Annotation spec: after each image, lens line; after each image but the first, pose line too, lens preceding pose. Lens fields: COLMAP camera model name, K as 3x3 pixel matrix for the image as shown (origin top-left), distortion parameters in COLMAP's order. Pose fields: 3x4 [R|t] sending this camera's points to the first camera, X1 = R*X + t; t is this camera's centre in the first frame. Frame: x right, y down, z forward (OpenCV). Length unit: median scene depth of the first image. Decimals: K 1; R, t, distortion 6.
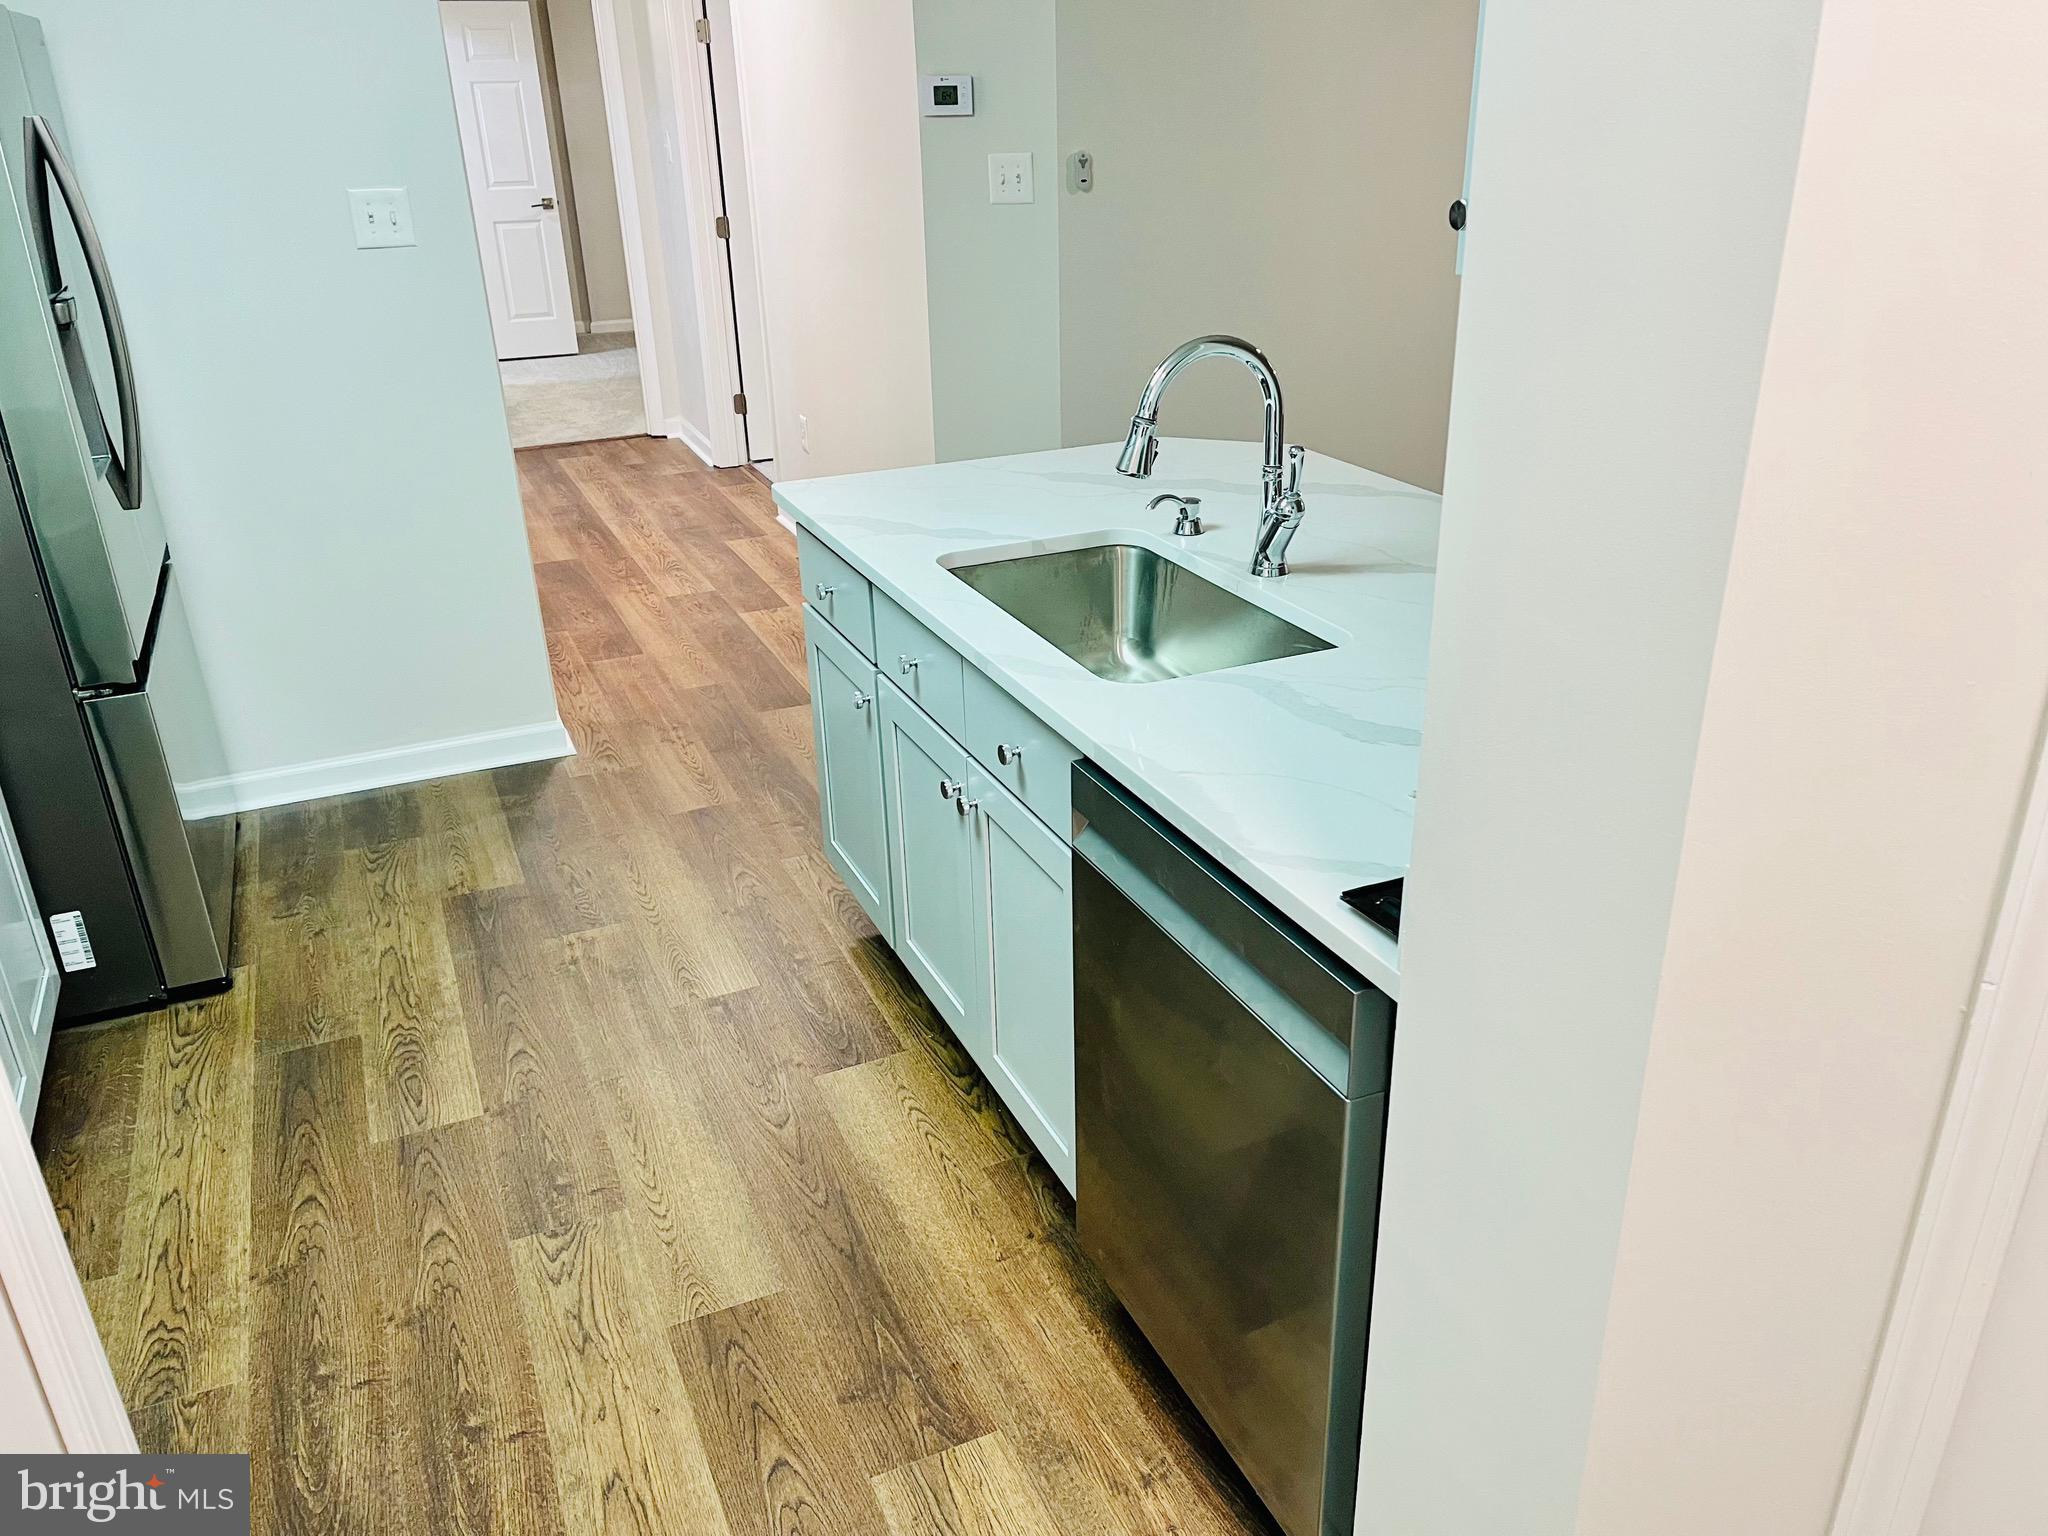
lens RADIAL K [[1546.8, 0, 1032.5], [0, 1546.8, 770.3], [0, 0, 1]] dist [0.052509, -0.057712]
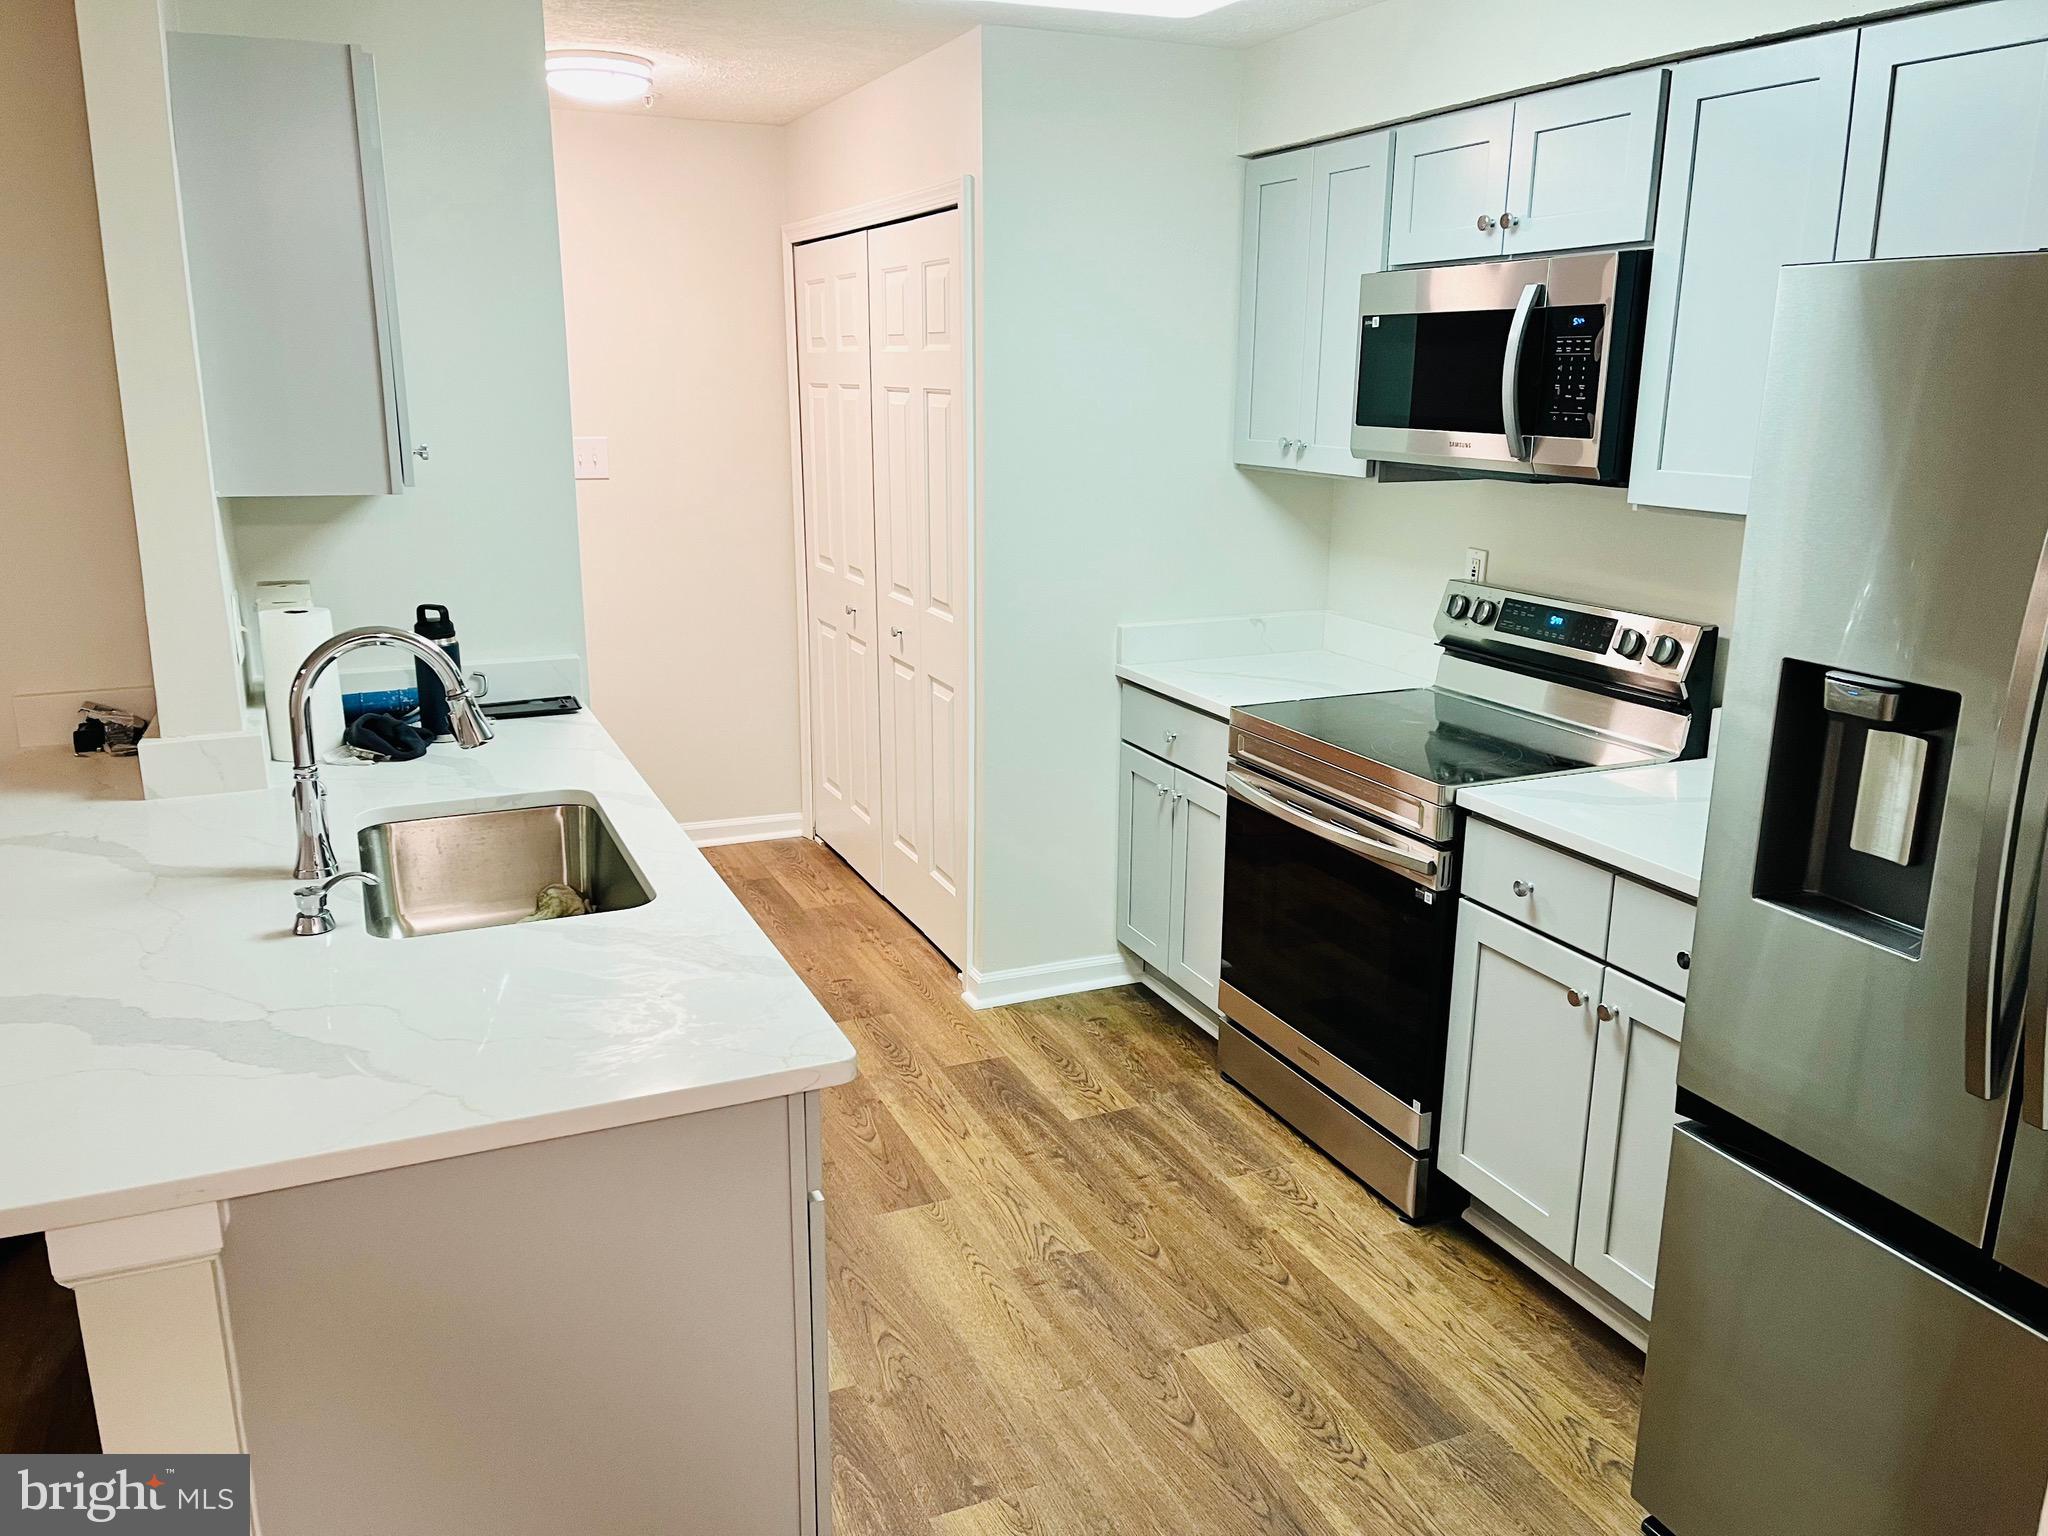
lens RADIAL K [[1546.8, 0, 1020.4], [0, 1546.8, 773.0], [0, 0, 1]] dist [0.052509, -0.057712]
pose [[-0.999854, 0.007965, 0.015106, -0.268955], [0.015656, 0.780808, 0.624575, -0.703317], [-0.006821, 0.624720, -0.780819, 1.567340]]
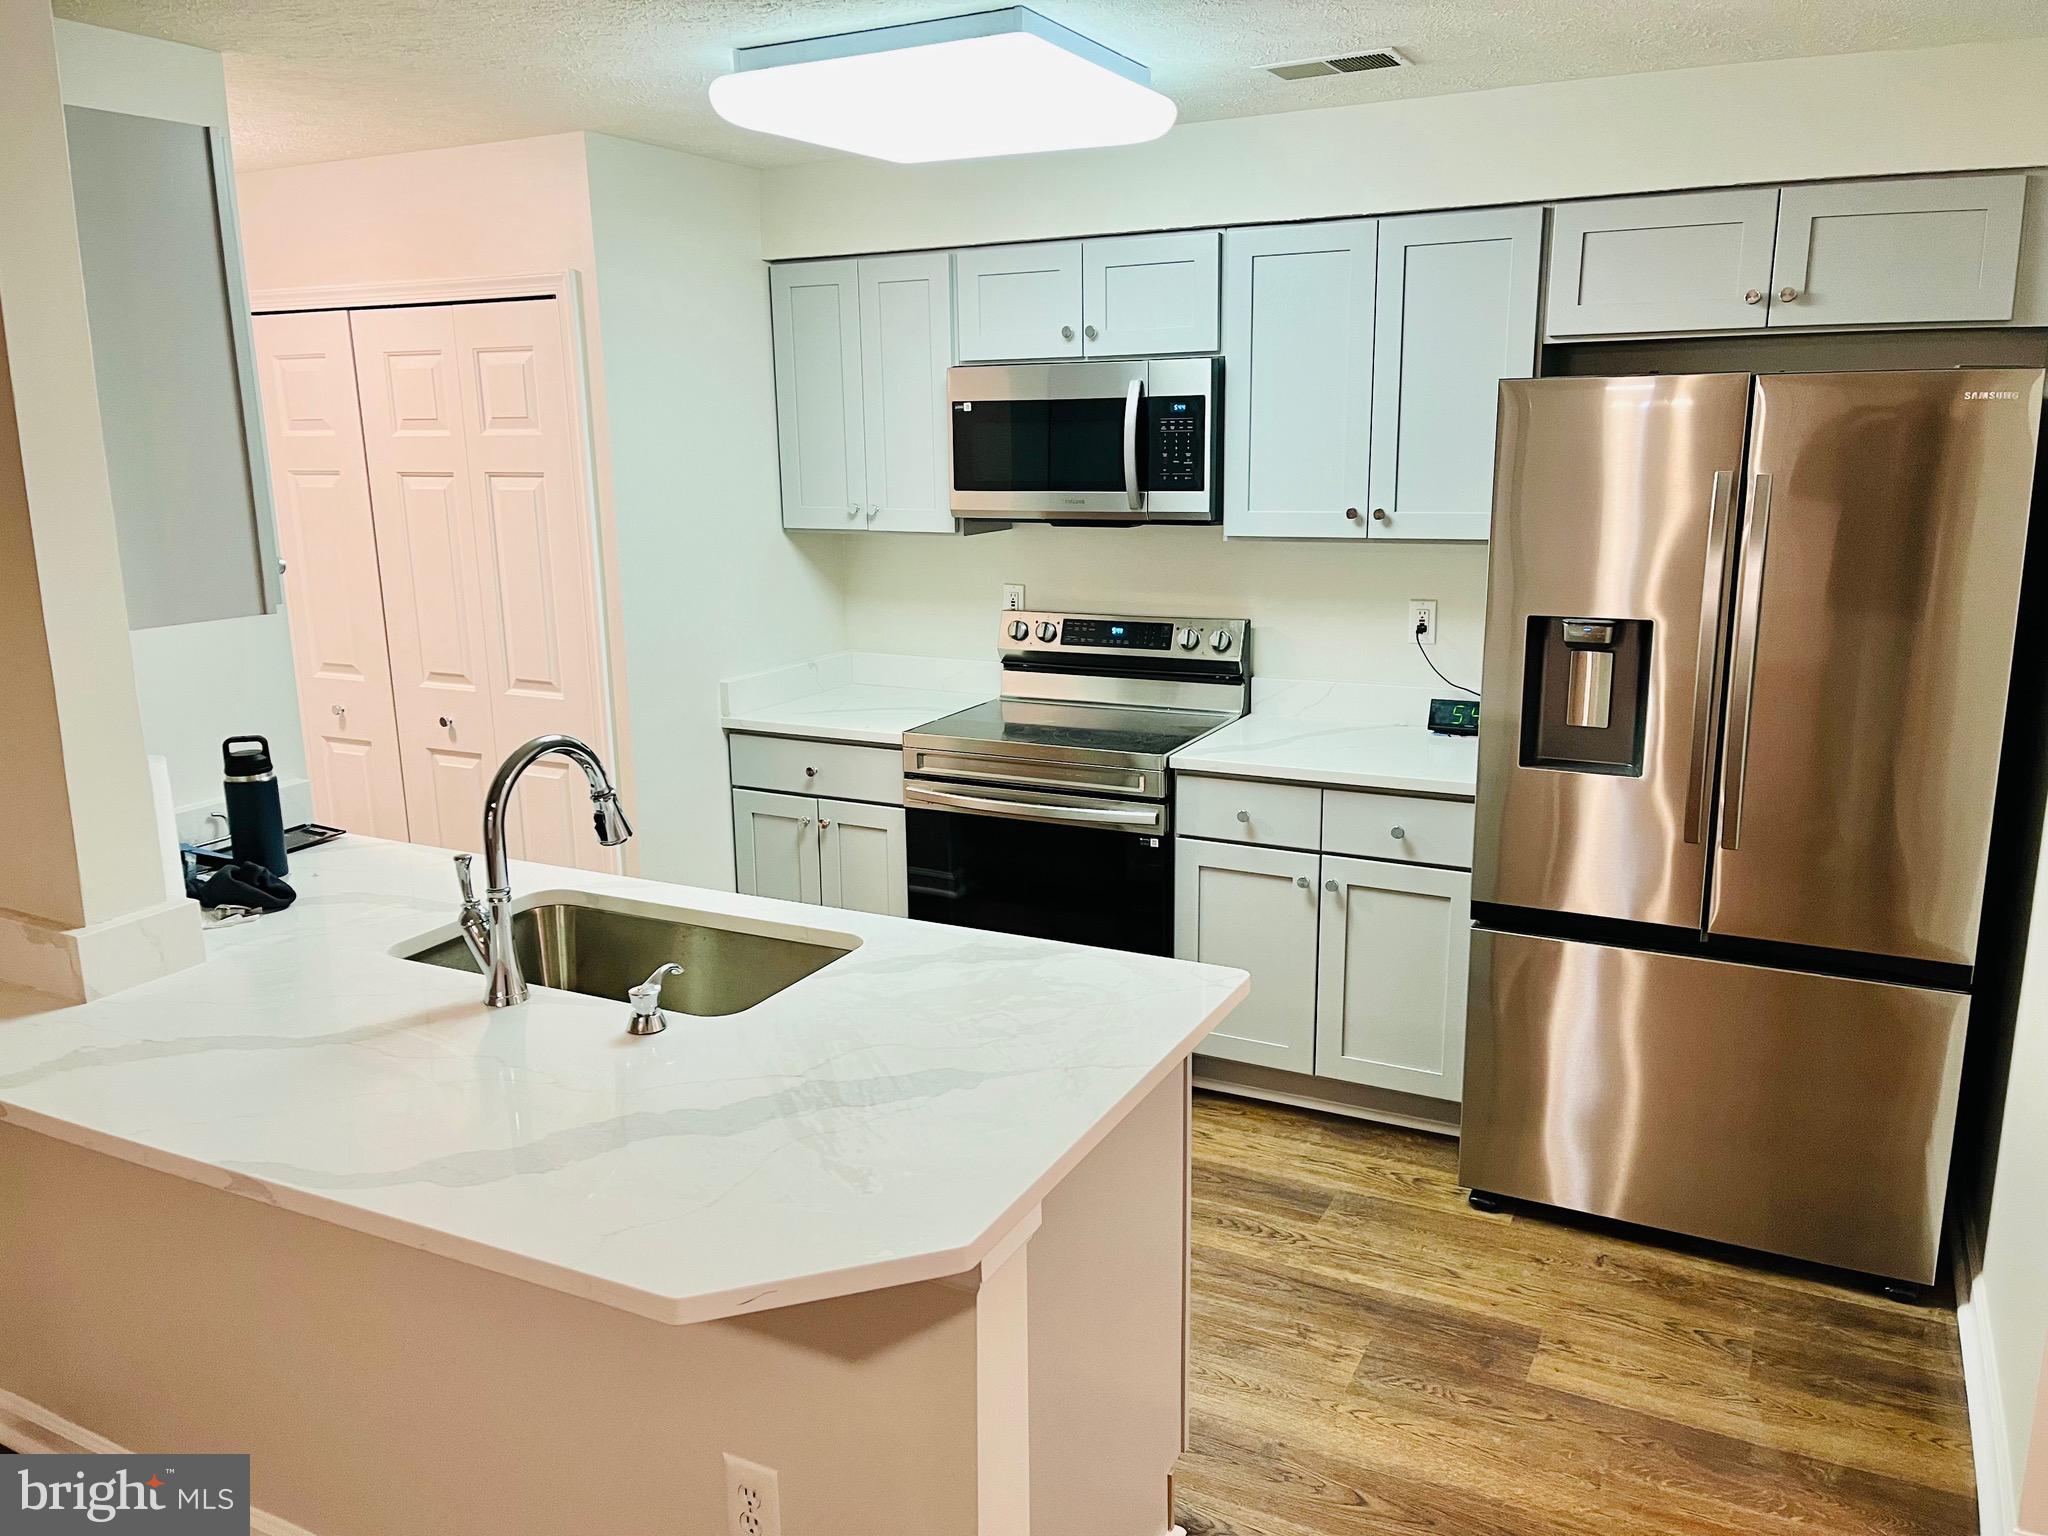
lens RADIAL K [[1546.8, 0, 1022.7], [0, 1546.8, 771.5], [0, 0, 1]] dist [0.052509, -0.057712]
pose [[-0.783434, 0.167118, -0.598584, 0.404860], [-0.224685, 0.821852, 0.523522, -0.721760], [0.579438, 0.544638, -0.606318, 1.525421]]
